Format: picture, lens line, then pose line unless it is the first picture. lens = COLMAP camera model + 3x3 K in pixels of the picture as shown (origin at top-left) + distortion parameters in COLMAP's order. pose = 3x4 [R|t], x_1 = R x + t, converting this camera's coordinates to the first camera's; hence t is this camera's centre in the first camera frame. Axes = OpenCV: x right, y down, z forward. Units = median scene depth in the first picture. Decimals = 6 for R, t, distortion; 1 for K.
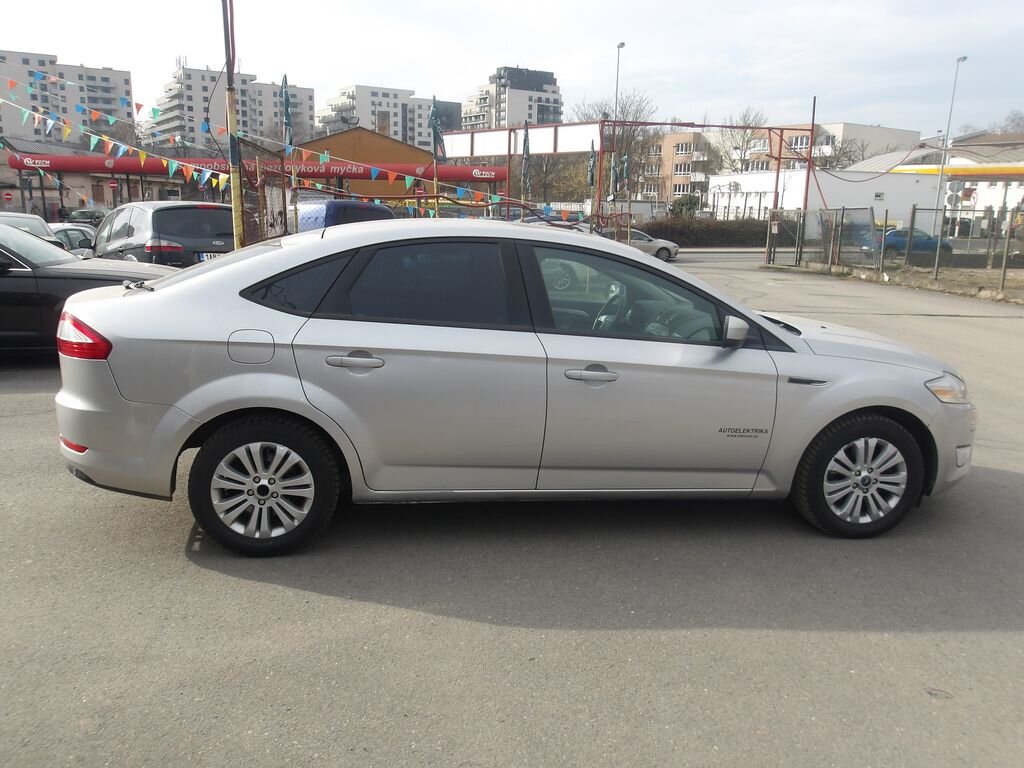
lens RADIAL K [[854.0, 0, 513.7], [0, 854.0, 382.3], [0, 0, 1]] dist [-0.004573, 0.017262]
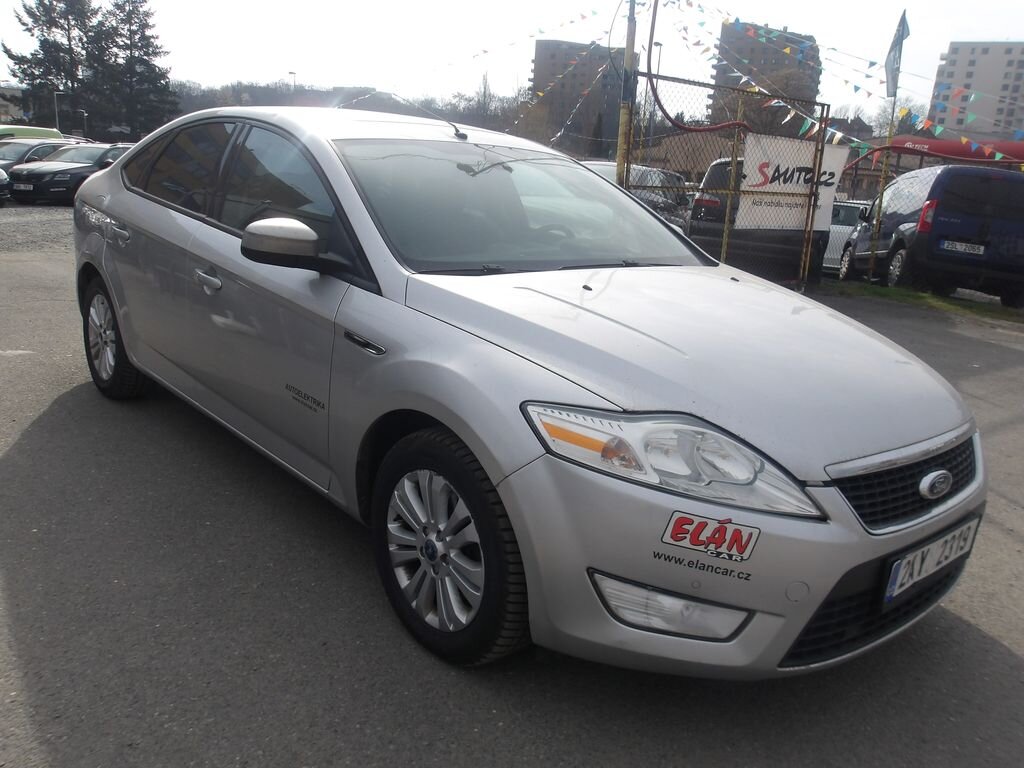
lens RADIAL K [[863.0, 0, 512.0], [0, 863.0, 384.0], [0, 0, 1]] dist [0.008488, 0.011992]
pose [[0.560664, 0.226287, -0.796524, 0.907365], [-0.221092, 0.967922, 0.119356, -0.068823], [0.797982, 0.109186, 0.592709, 0.741014]]
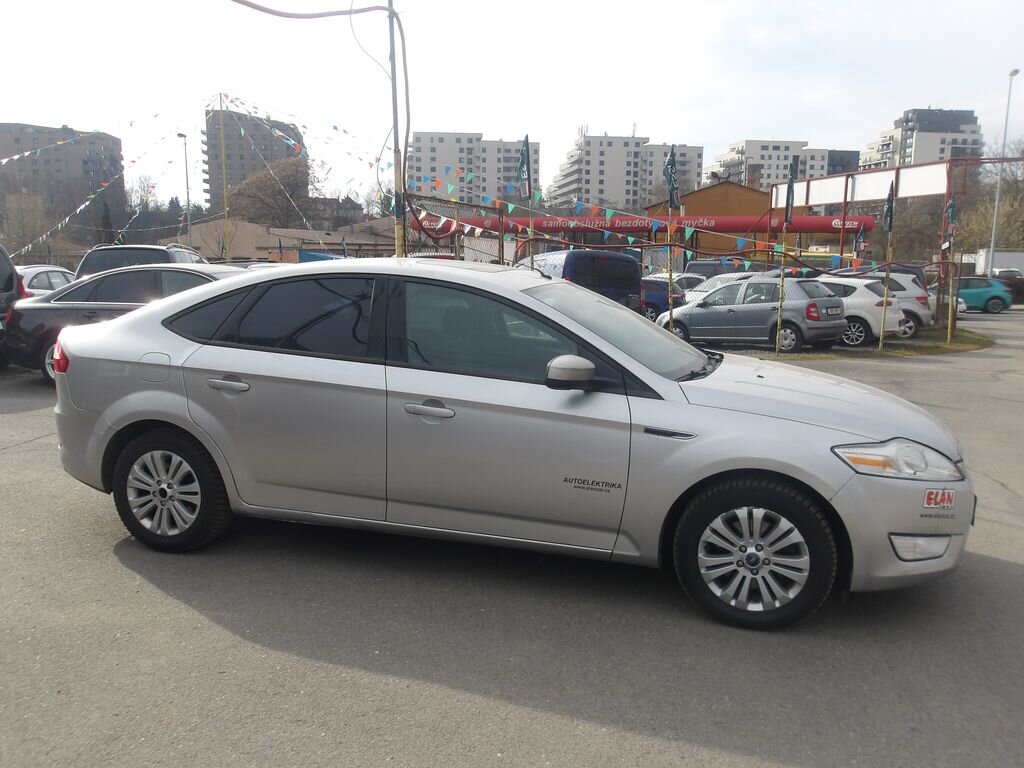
lens RADIAL K [[854.0, 0, 513.7], [0, 854.0, 382.3], [0, 0, 1]] dist [-0.004573, 0.017262]
pose [[0.906183, 0.045675, -0.420413, 0.575705], [-0.071707, 0.996350, -0.046314, -0.001876], [0.416763, 0.072116, 0.906150, 0.140824]]
